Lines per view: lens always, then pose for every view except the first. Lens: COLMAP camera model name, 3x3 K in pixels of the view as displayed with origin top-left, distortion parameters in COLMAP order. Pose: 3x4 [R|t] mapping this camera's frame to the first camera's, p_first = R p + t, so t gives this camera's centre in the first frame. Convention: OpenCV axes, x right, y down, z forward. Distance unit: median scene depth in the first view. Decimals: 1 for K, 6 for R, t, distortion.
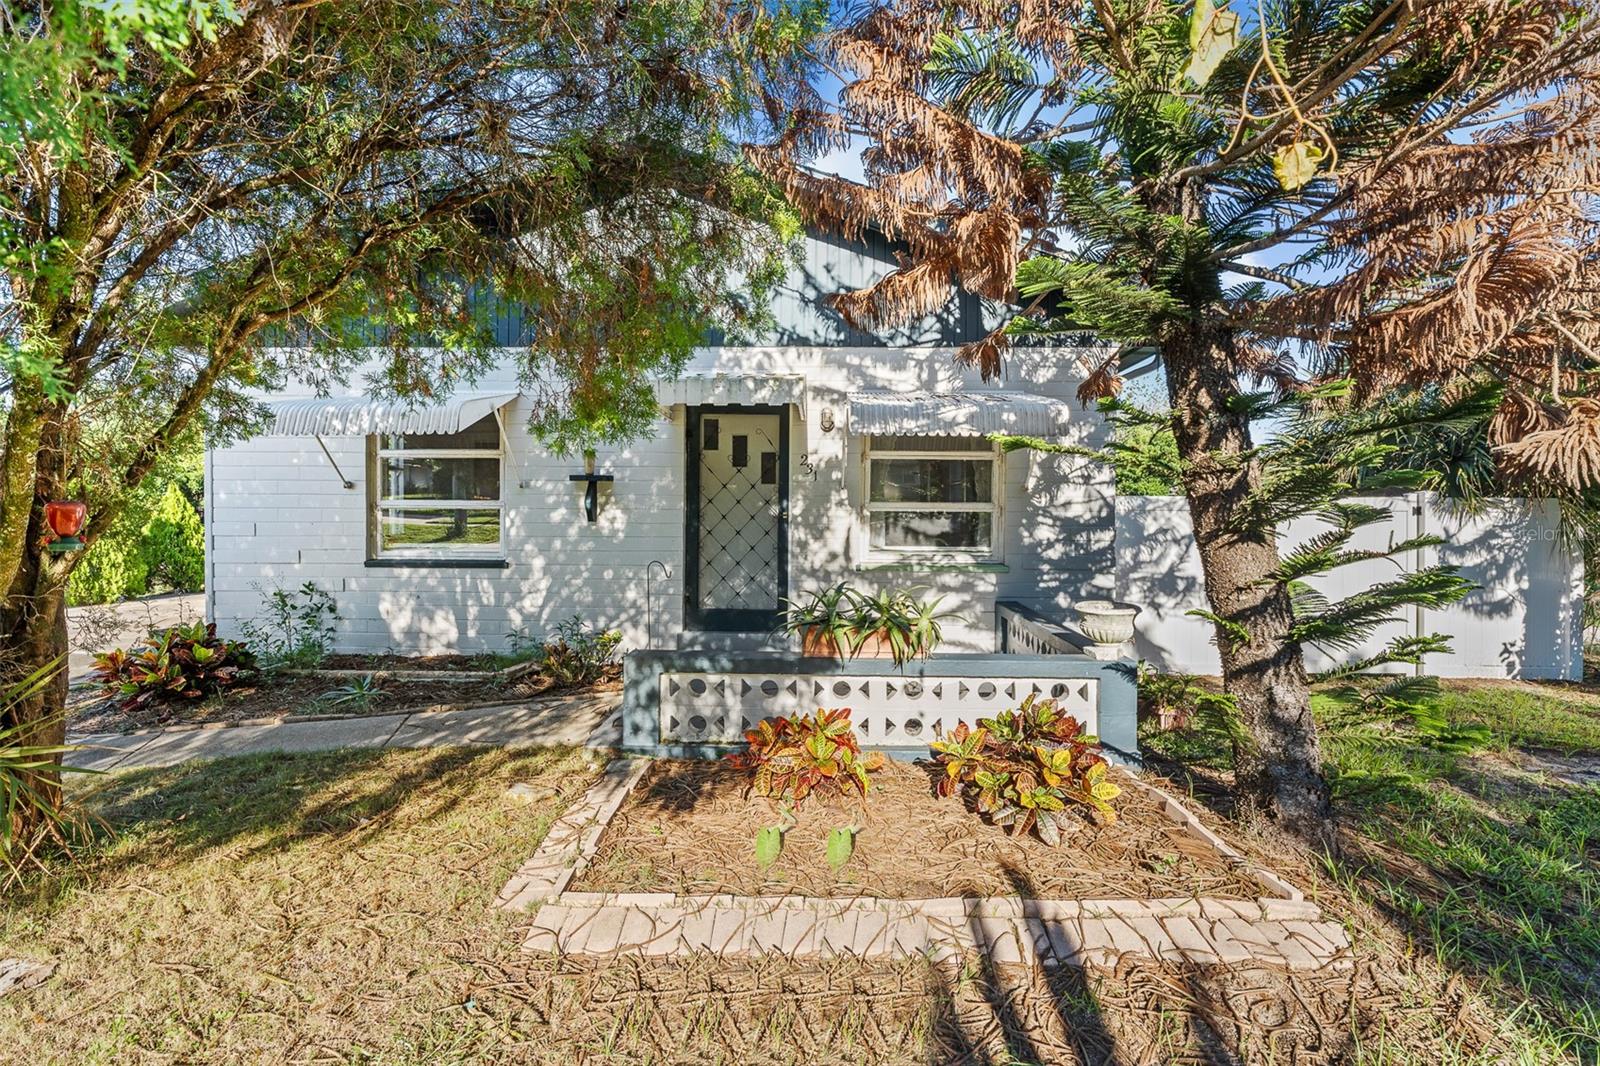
lens RADIAL K [[722.3, 0, 804.4], [0, 722.3, 523.3], [0, 0, 1]] dist [-0.002475, 0.001443]
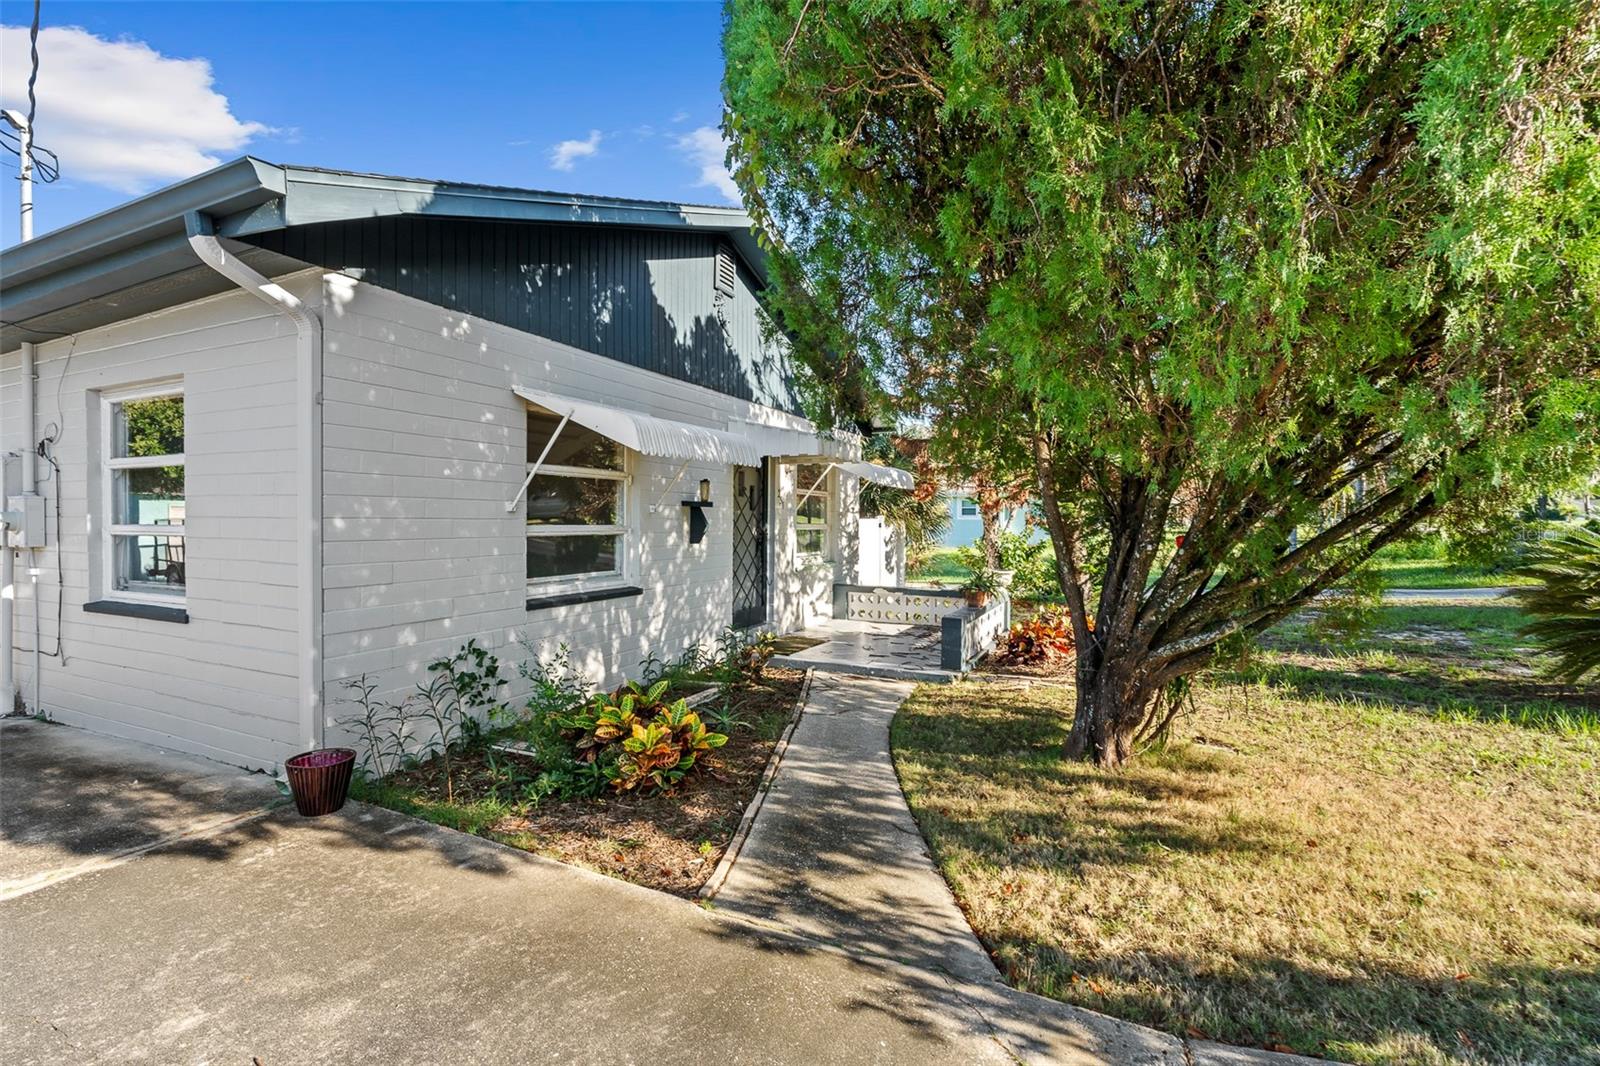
lens RADIAL K [[722.3, 0, 807.8], [0, 722.3, 529.8], [0, 0, 1]] dist [-0.002475, 0.001443]
pose [[0.394731, -0.016315, 0.918652, -1.227045], [0.015809, 0.999815, 0.010964, -0.033641], [-0.918661, 0.010195, 0.394916, 0.406785]]
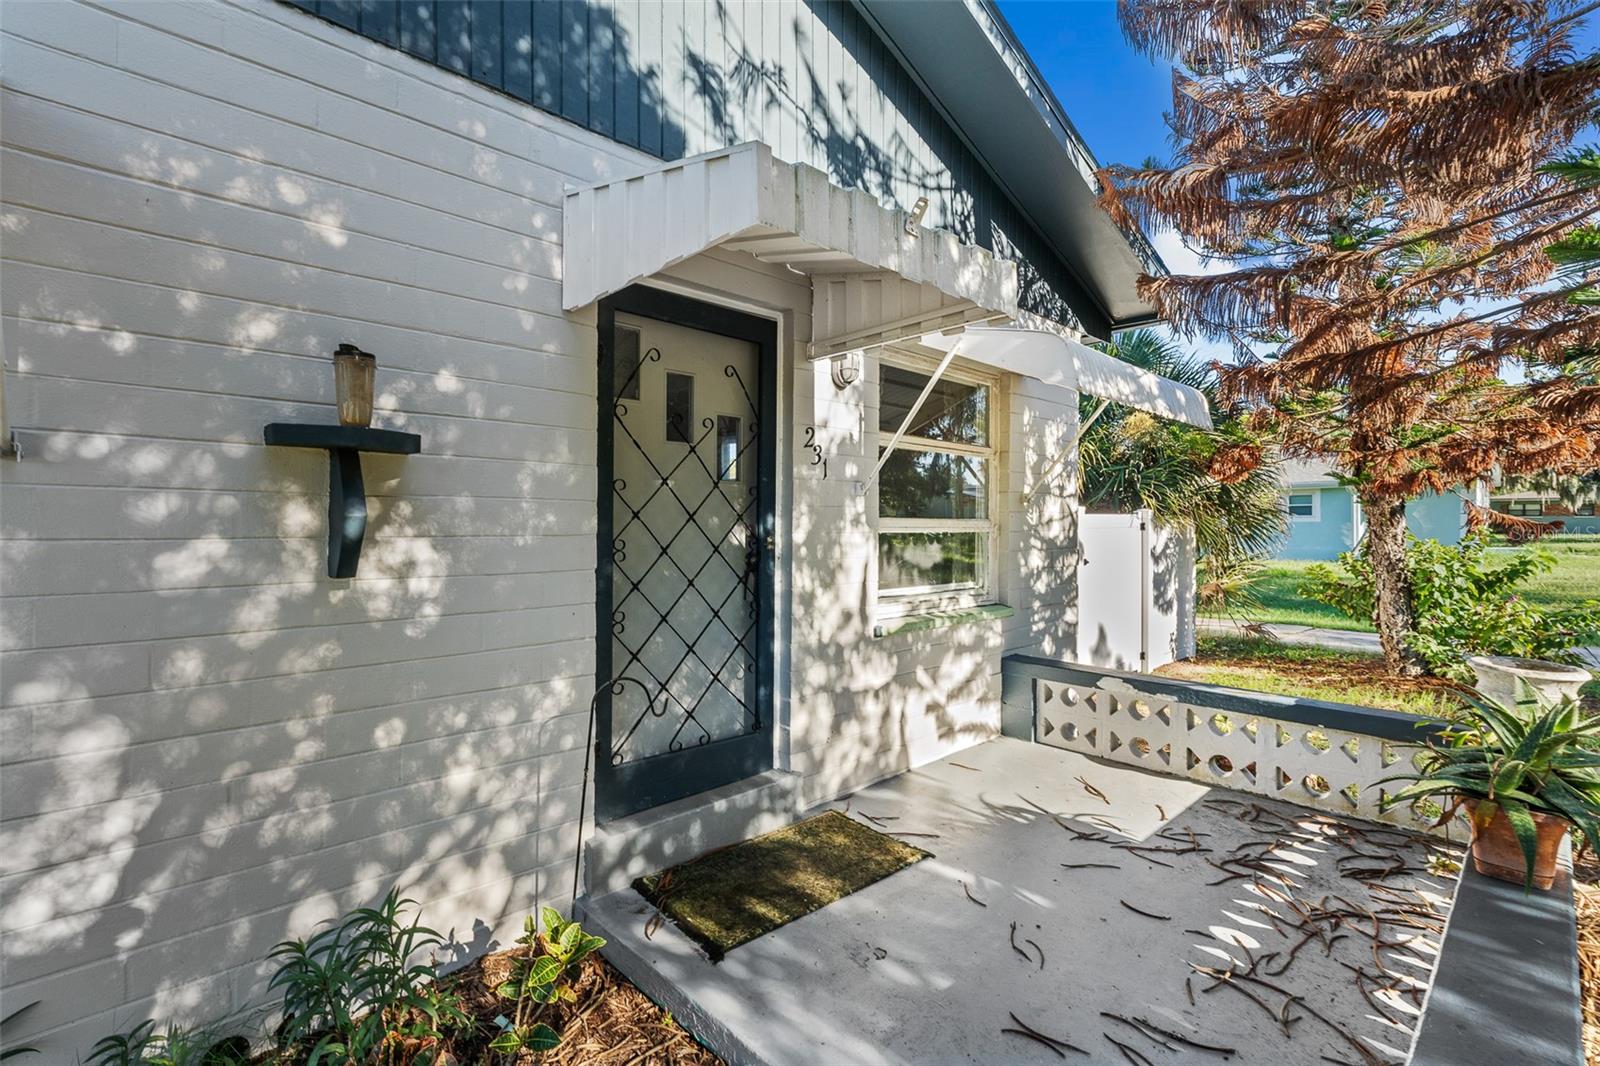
lens RADIAL K [[722.3, 0, 799.9], [0, 722.3, 529.6], [0, 0, 1]] dist [-0.002475, 0.001443]
pose [[0.703741, -0.009212, 0.710397, -0.375171], [0.016309, 0.999862, -0.003191, -0.019432], [-0.710269, 0.013831, 0.703794, 0.631337]]
